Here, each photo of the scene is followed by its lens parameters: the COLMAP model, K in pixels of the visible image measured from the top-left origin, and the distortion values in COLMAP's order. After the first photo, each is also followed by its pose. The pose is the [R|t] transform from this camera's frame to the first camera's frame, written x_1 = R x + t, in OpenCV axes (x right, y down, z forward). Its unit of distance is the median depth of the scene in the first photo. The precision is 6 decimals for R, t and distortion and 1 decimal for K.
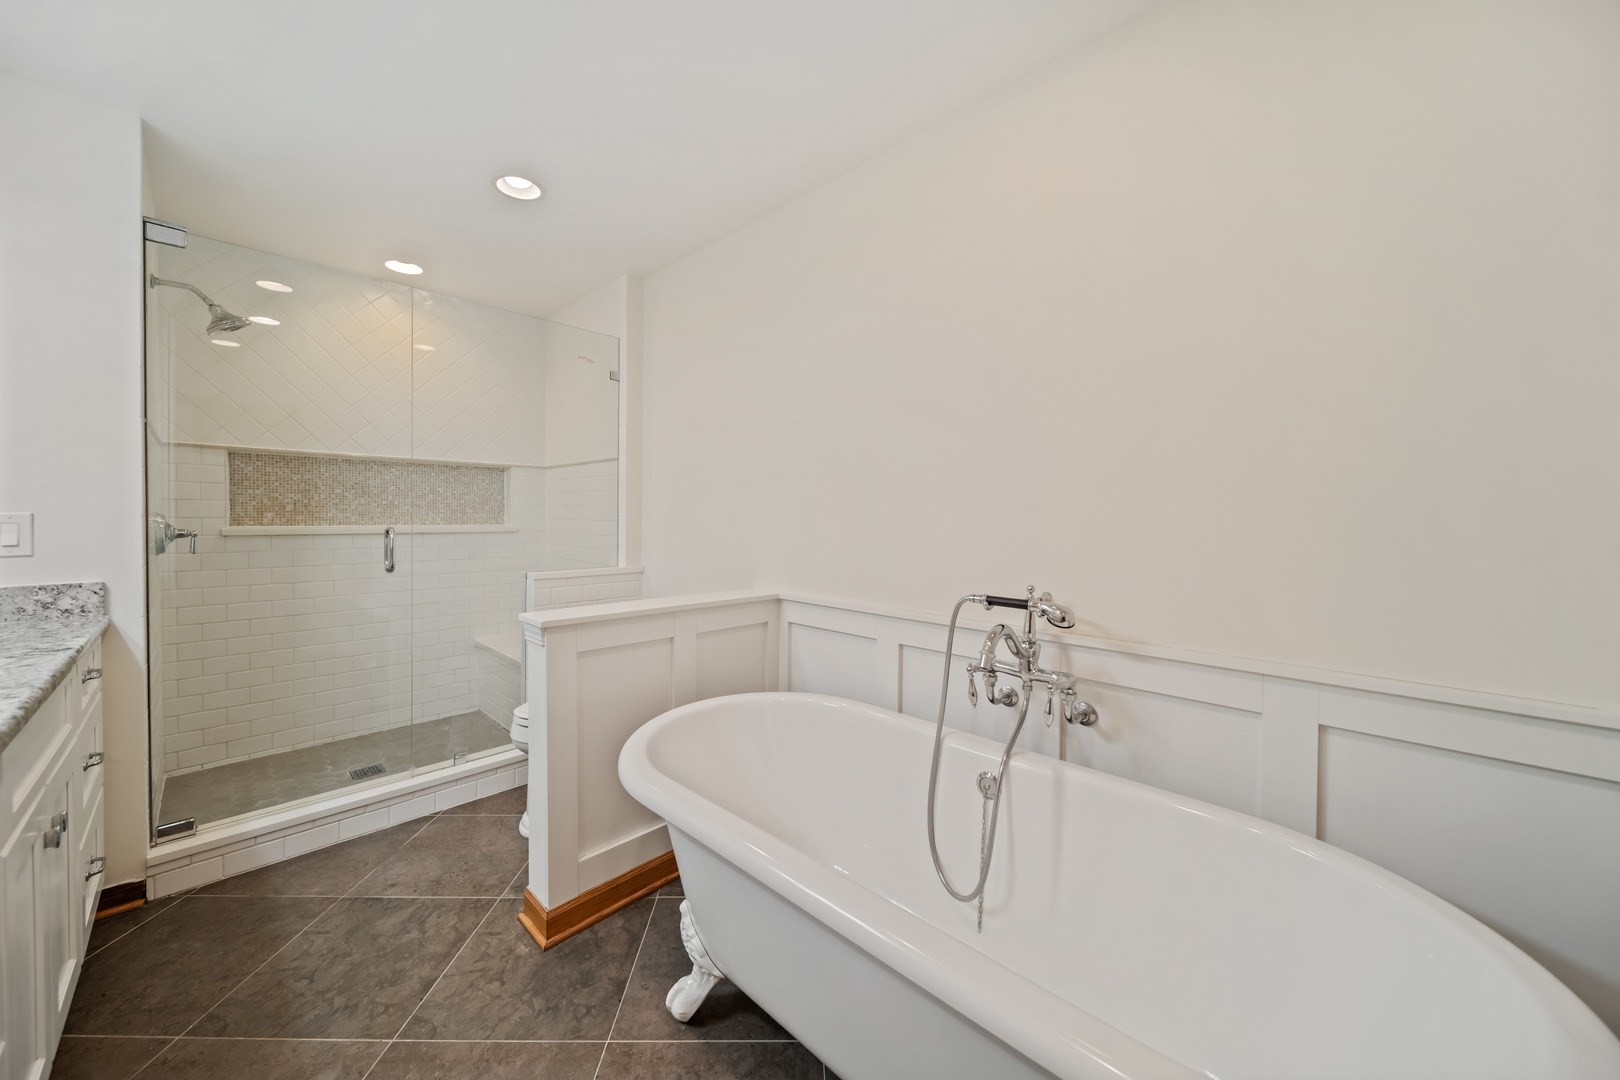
lens RADIAL K [[584.8, 0, 794.1], [0, 584.8, 519.7], [0, 0, 1]] dist [0.000372, -0.003412]
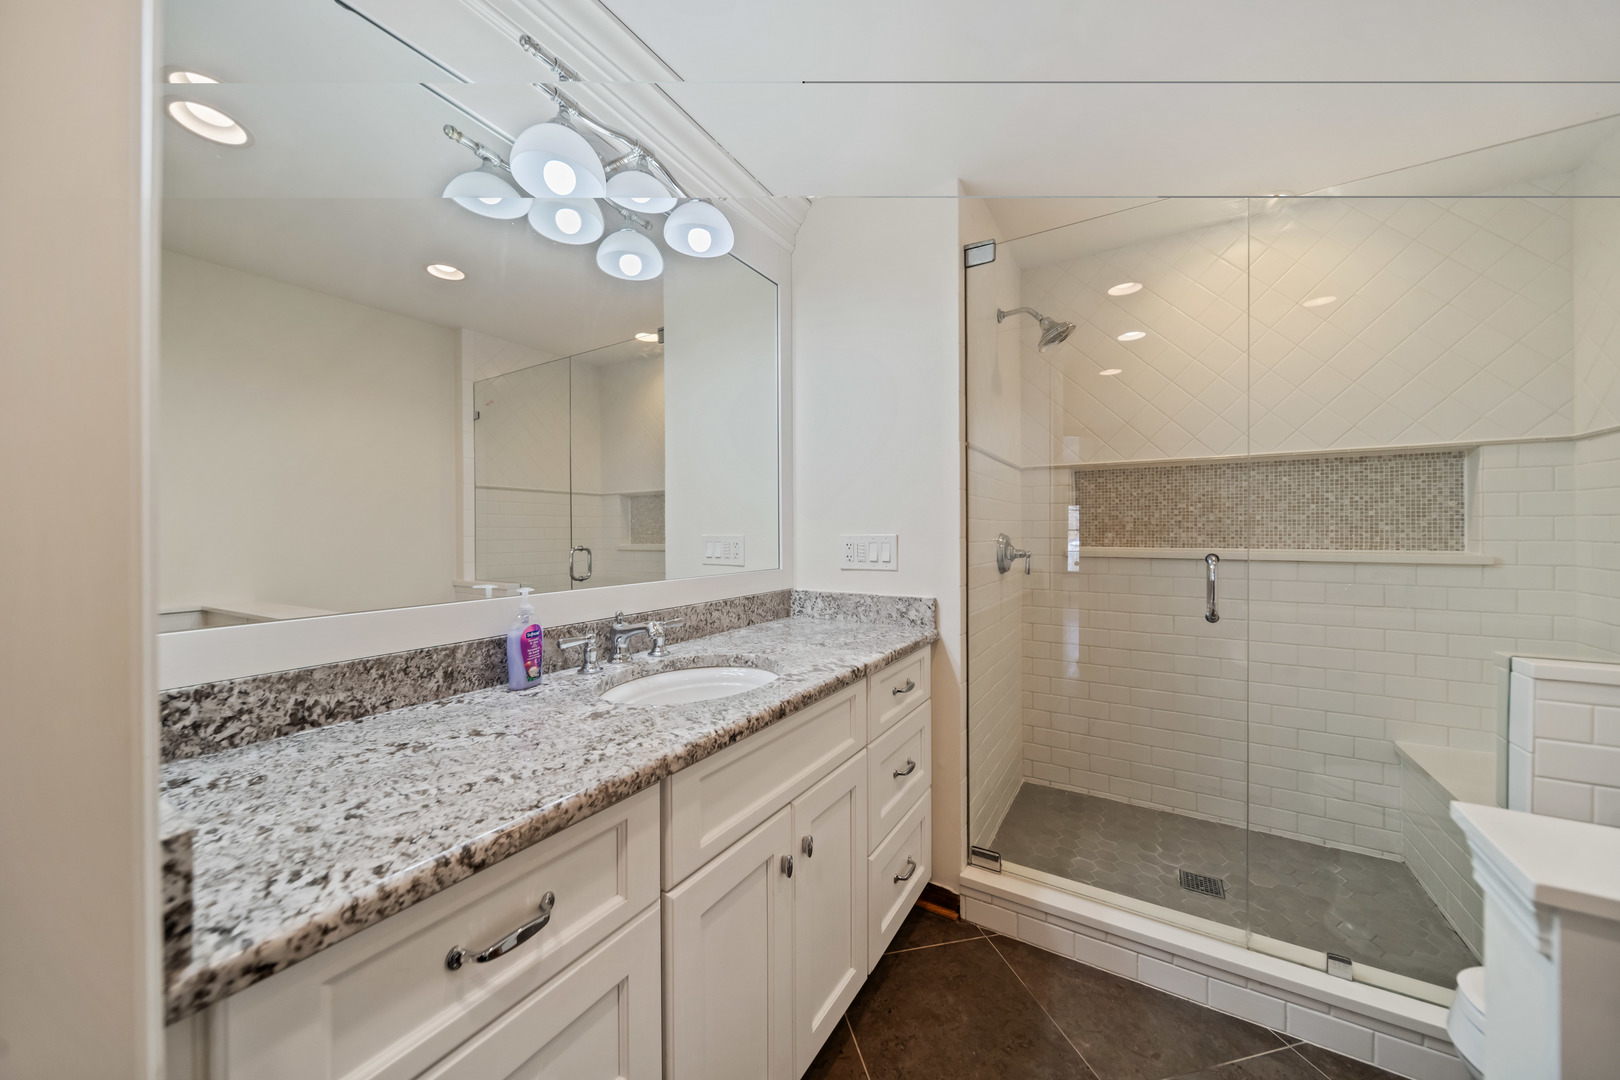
lens RADIAL K [[567.8, 0, 806.0], [0, 567.8, 533.5], [0, 0, 1]] dist [-0.001255, -0.000345]
pose [[0.225072, -0.002727, -0.974338, -0.144974], [-0.004835, 0.999981, -0.003916, -0.004957], [0.974330, 0.005593, 0.225054, 0.352768]]
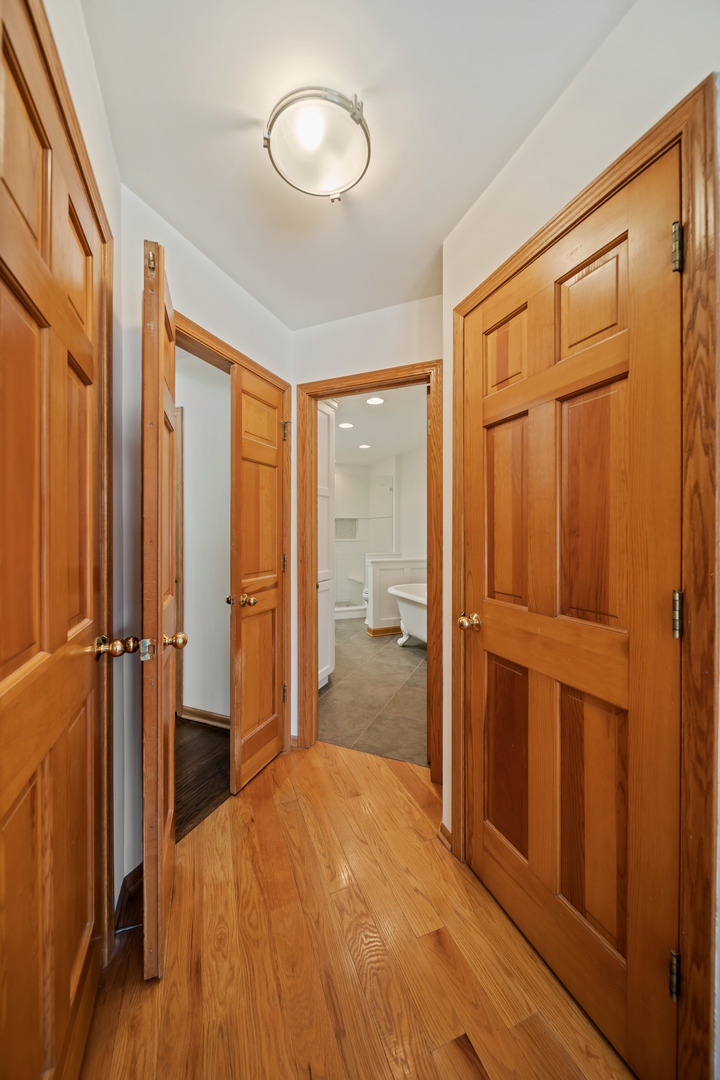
lens RADIAL K [[400.9, 0, 360.0], [0, 400.9, 540.0], [0, 0, 1]] dist [0.000007, -0.000001]
pose [[0.916977, 0.000241, -0.398941, 0.413378], [0.001433, 0.999991, 0.003898, 0.009670], [0.398938, -0.004146, 0.916968, -1.076981]]
